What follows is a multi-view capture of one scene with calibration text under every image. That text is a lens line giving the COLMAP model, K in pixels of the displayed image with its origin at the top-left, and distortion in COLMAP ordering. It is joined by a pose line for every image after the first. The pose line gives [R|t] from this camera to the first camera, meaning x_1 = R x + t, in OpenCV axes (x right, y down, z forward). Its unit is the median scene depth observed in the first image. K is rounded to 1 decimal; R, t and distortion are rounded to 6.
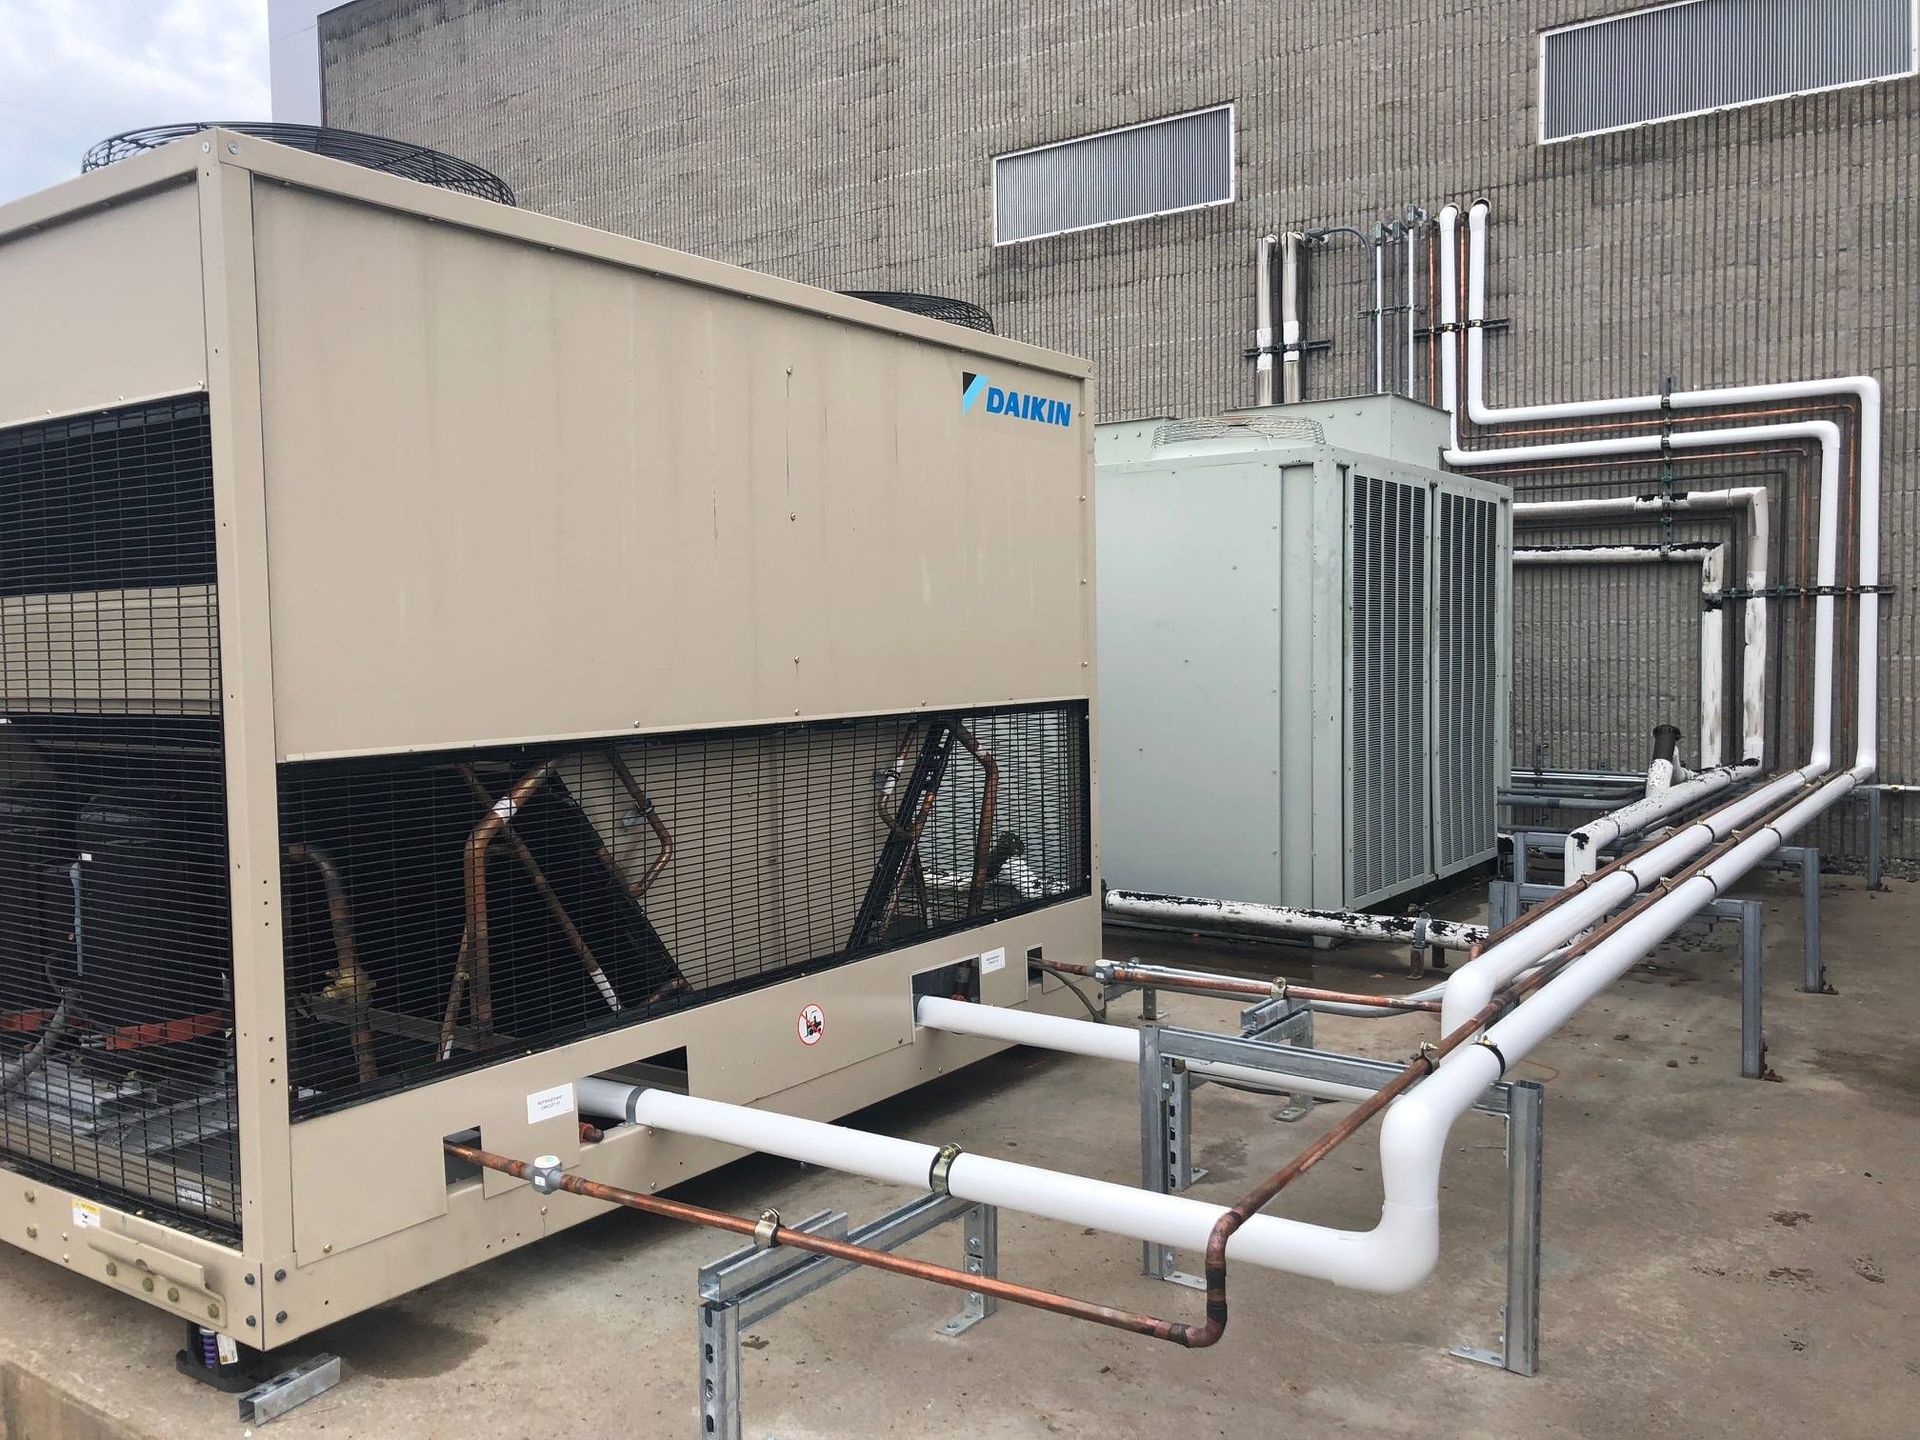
lens RADIAL K [[1591.9, 0, 963.9], [0, 1591.9, 712.9], [0, 0, 1]] dist [0.019480, -0.014479]
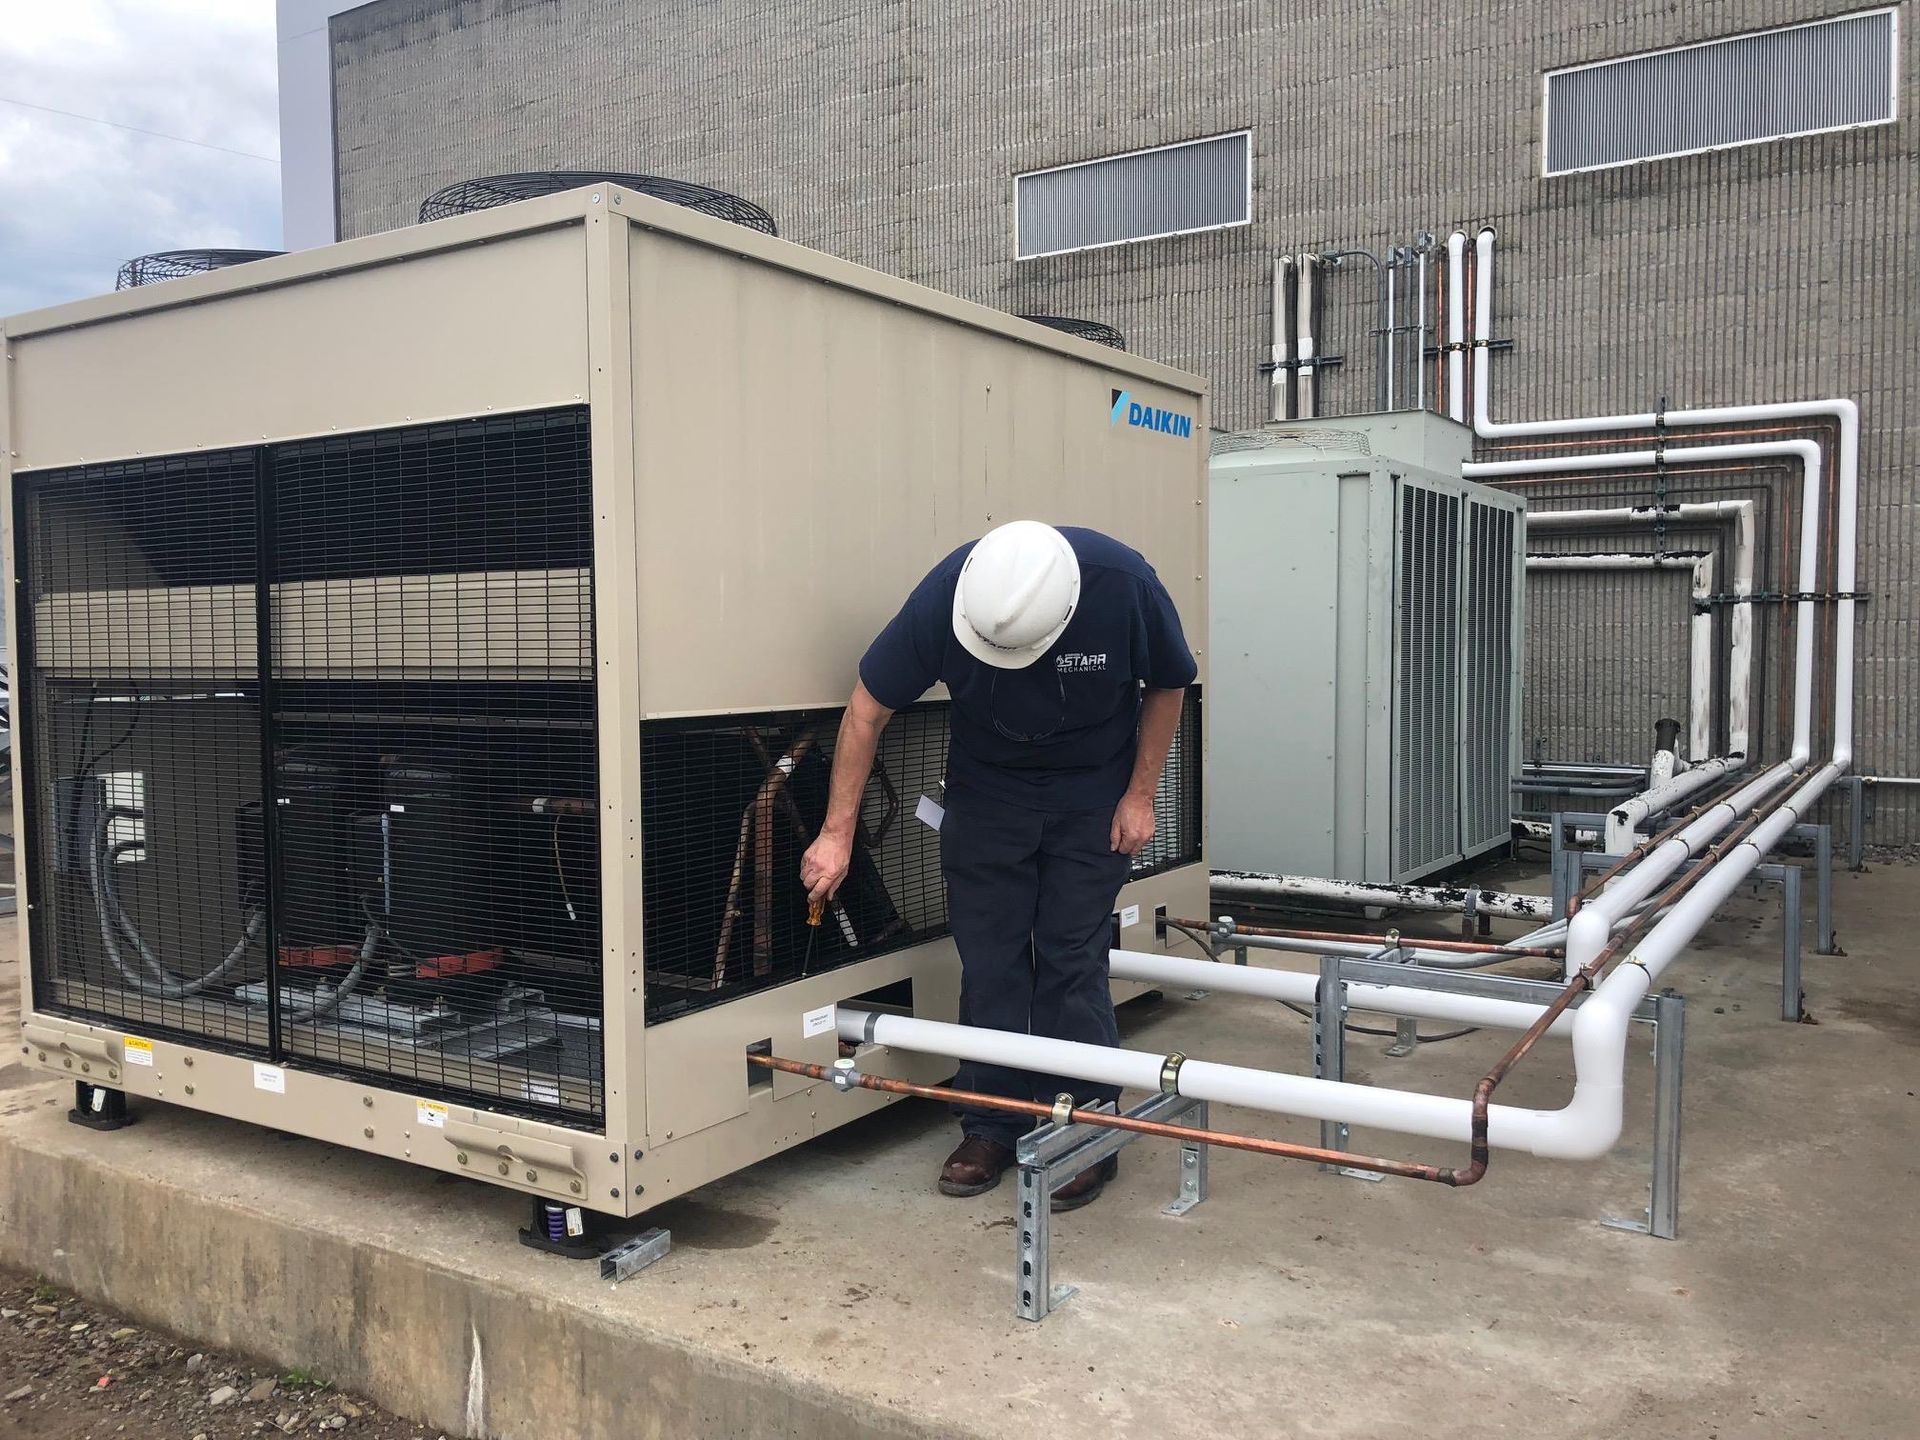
lens RADIAL K [[1591.9, 0, 968.1], [0, 1591.9, 716.6], [0, 0, 1]] dist [0.019480, -0.014479]
pose [[0.999105, 0.006744, 0.041750, -0.071509], [-0.006751, 0.999977, 0.000040, 0.008229], [-0.041748, -0.000322, 0.999128, -0.055626]]
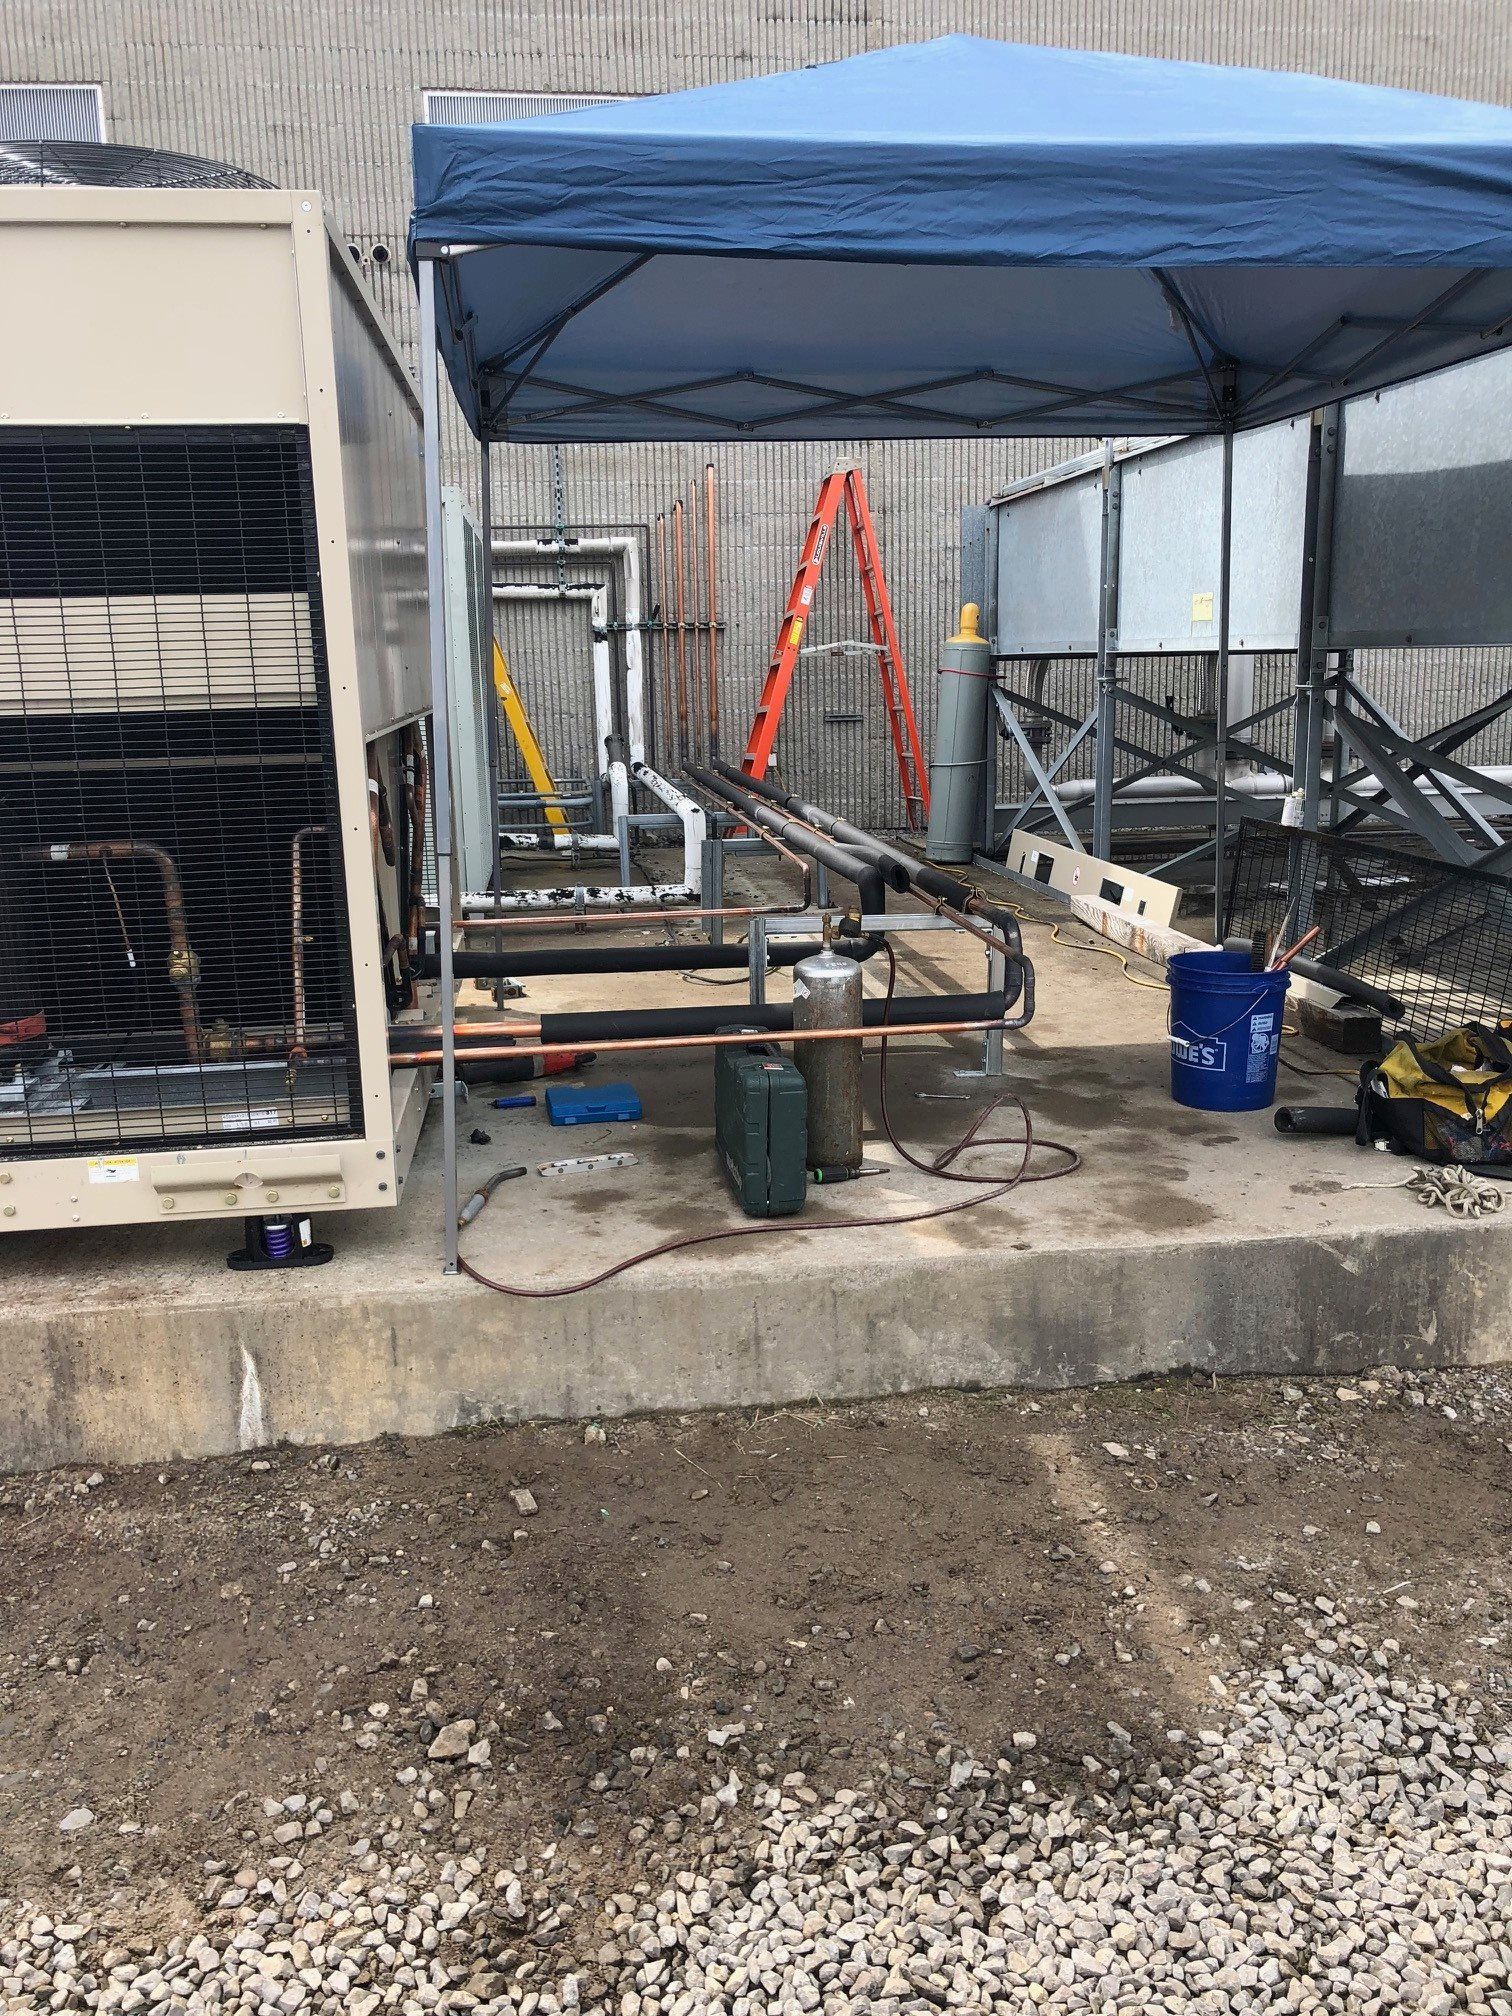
lens RADIAL K [[1671.5, 0, 764.8], [0, 1671.5, 1019.5], [0, 0, 1]] dist [0.019480, -0.014479]
pose [[0.741767, -0.143203, 0.655191, -0.323839], [0.041622, 0.984884, 0.168141, 0.010951], [-0.669365, -0.097451, 0.736515, -0.051813]]
